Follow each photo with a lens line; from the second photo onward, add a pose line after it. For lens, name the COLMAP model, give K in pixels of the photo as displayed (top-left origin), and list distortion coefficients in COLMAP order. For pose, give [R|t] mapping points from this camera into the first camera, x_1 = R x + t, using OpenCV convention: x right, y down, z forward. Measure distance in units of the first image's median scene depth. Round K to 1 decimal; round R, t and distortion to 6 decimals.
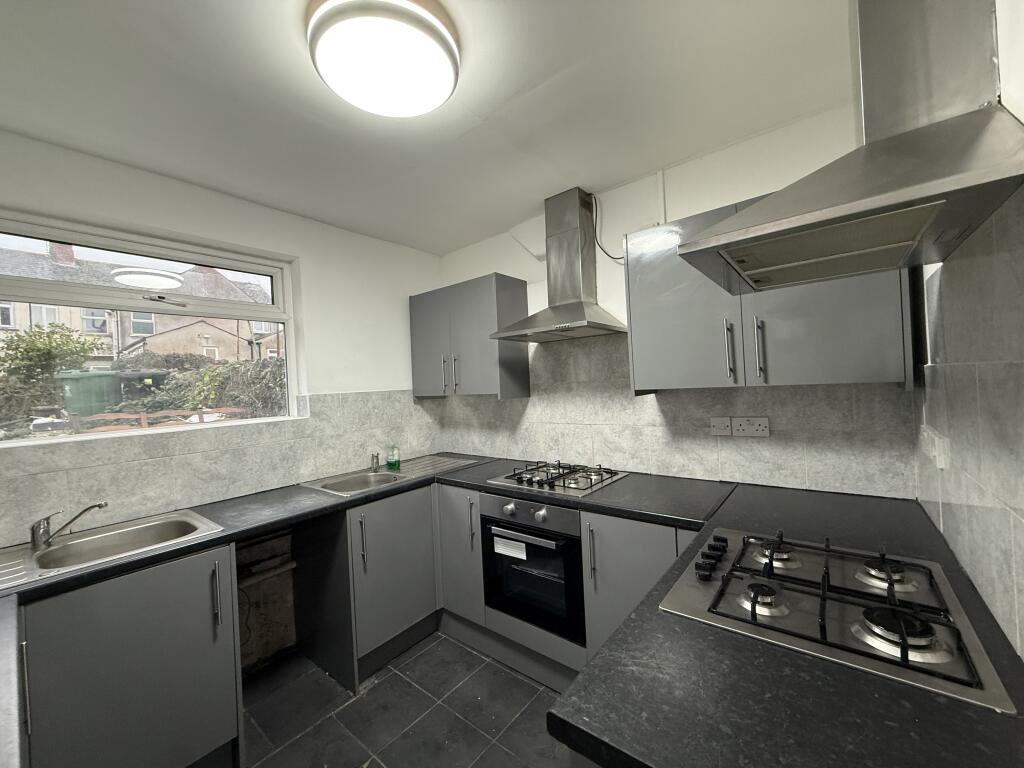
lens RADIAL K [[407.9, 0, 512.0], [0, 407.9, 384.0], [0, 0, 1]] dist [-0.001747, -0.000092]
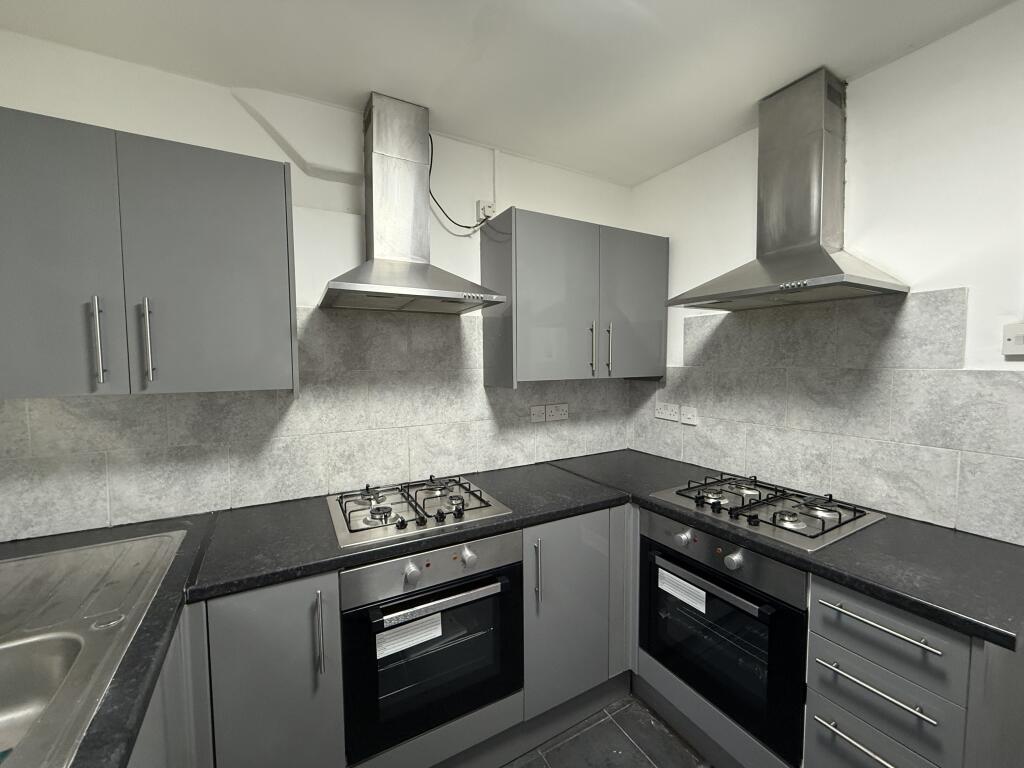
lens RADIAL K [[407.9, 0, 512.0], [0, 407.9, 384.0], [0, 0, 1]] dist [-0.001747, -0.000092]
pose [[0.365218, -0.007237, 0.930894, -0.485660], [-0.011953, 0.999851, 0.012463, 0.007781], [-0.930845, -0.015679, 0.365077, 0.584640]]
